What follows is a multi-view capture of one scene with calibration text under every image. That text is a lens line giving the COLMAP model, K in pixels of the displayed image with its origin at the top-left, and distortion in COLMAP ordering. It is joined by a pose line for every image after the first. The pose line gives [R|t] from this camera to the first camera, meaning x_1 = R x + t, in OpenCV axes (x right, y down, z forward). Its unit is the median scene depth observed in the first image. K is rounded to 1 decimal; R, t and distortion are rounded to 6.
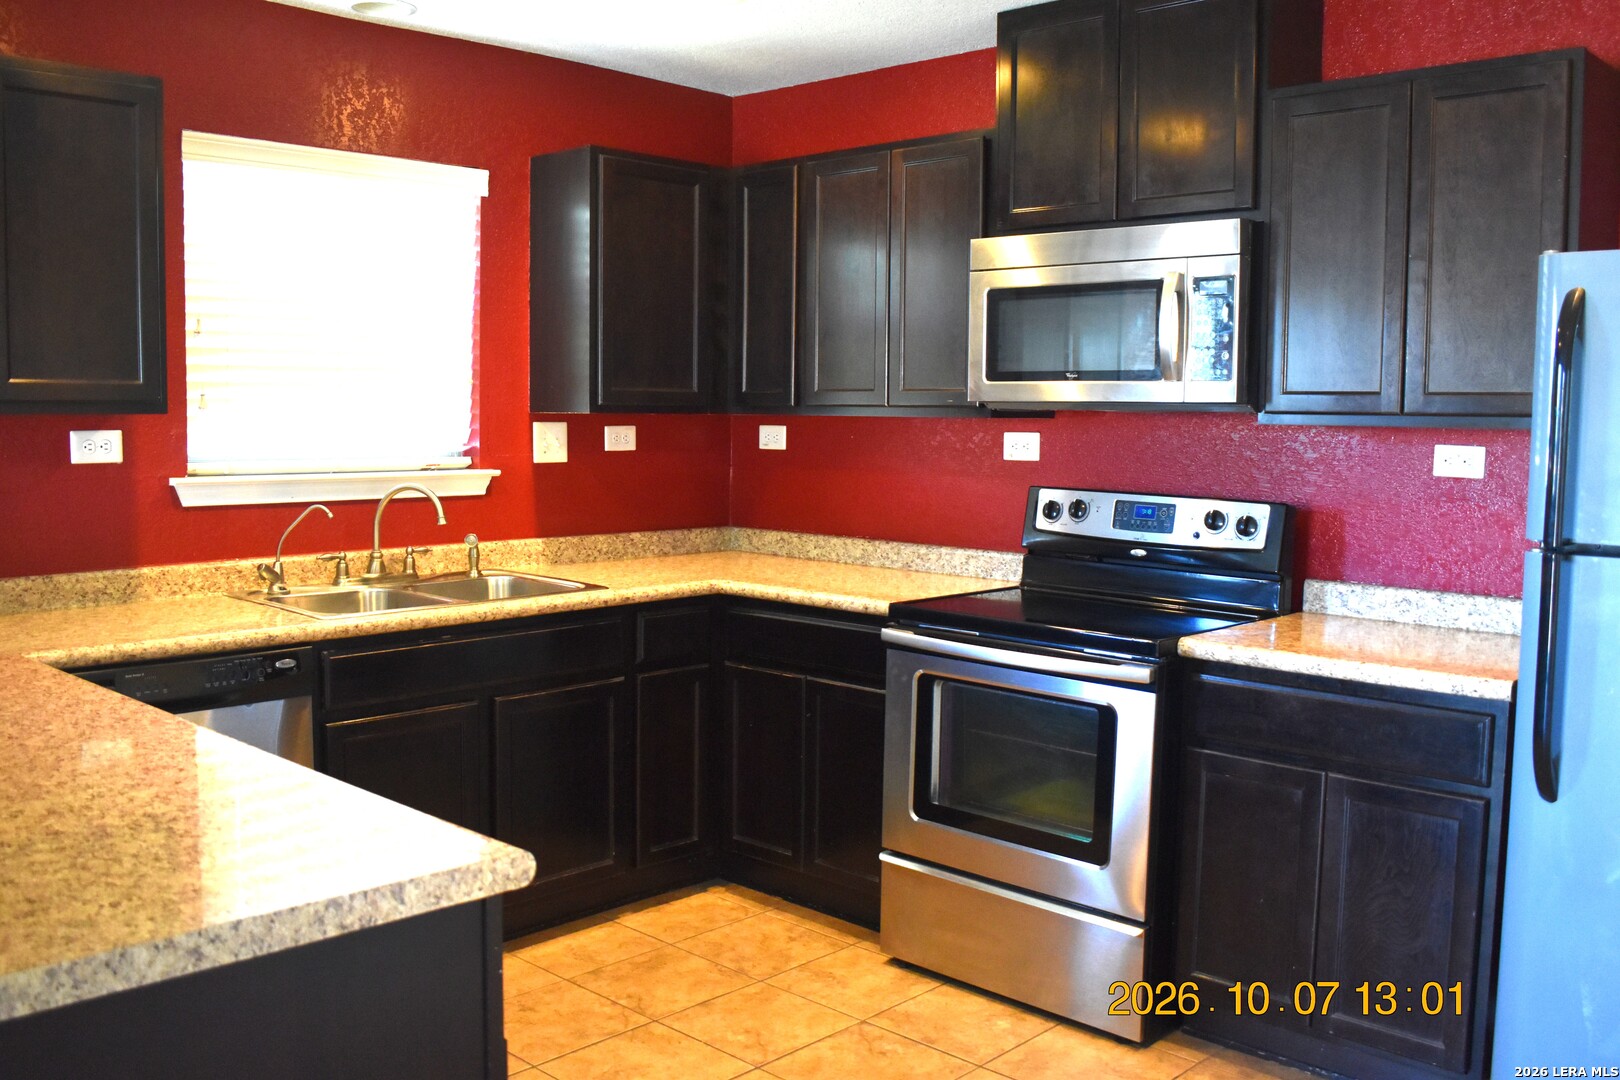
lens RADIAL K [[1459.7, 0, 807.0], [0, 1459.7, 537.4], [0, 0, 1]] dist [-0.088010, 0.024243]
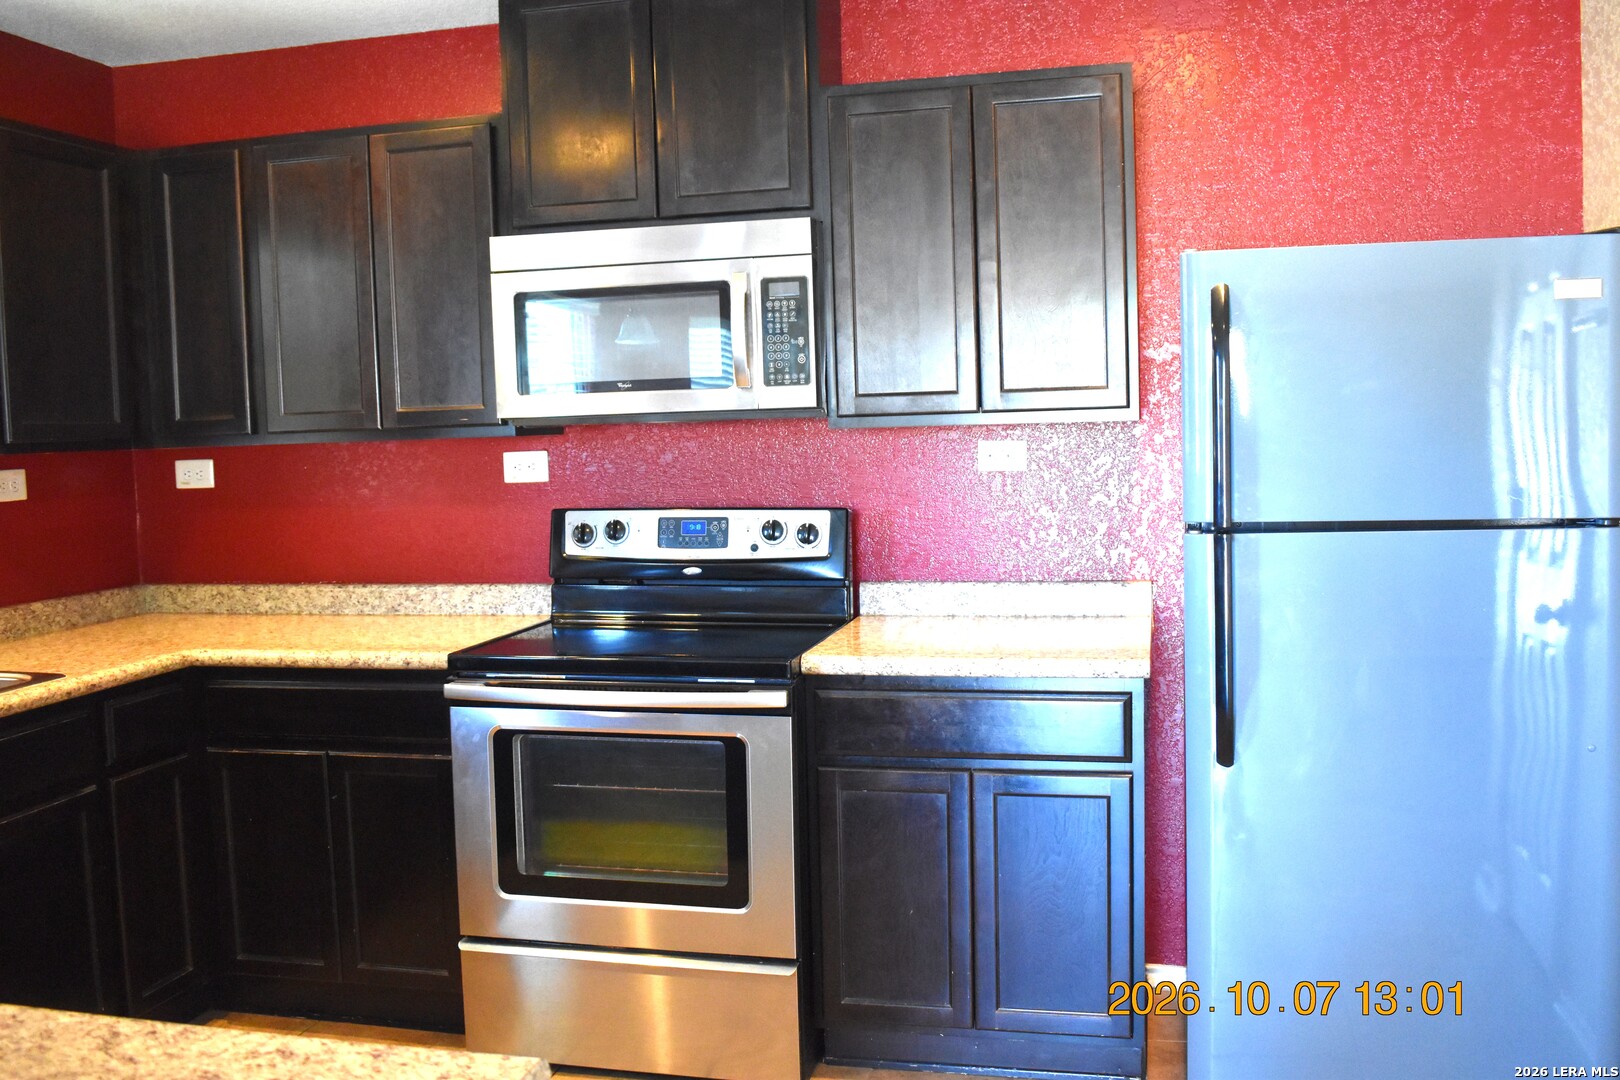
lens RADIAL K [[1459.7, 0, 803.1], [0, 1459.7, 535.1], [0, 0, 1]] dist [-0.088010, 0.024243]
pose [[0.862257, -0.075821, 0.500764, -0.189480], [0.083265, 0.996499, 0.007506, -0.014445], [-0.499580, 0.035224, 0.865552, 0.148018]]
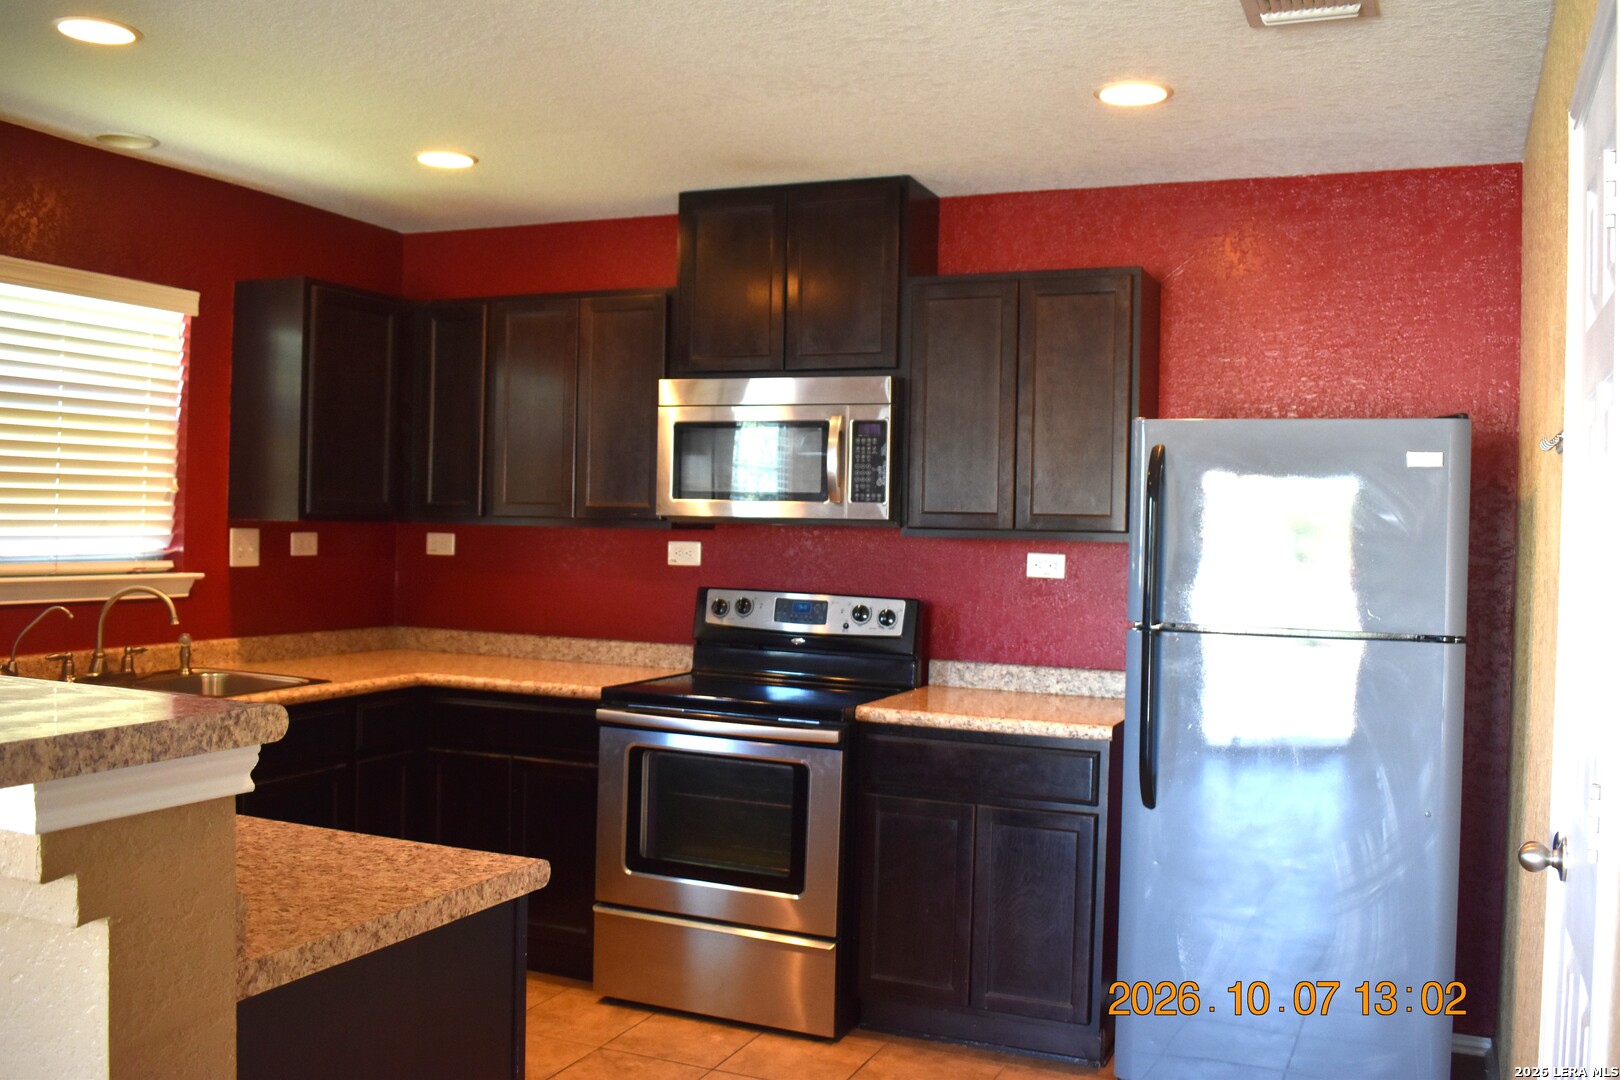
lens RADIAL K [[1459.7, 0, 803.0], [0, 1459.7, 532.0], [0, 0, 1]] dist [-0.088010, 0.024243]
pose [[0.938293, 0.008705, 0.345732, -0.198281], [0.017288, 0.997253, -0.072029, 0.007796], [-0.345409, 0.073561, 0.935565, -0.157254]]
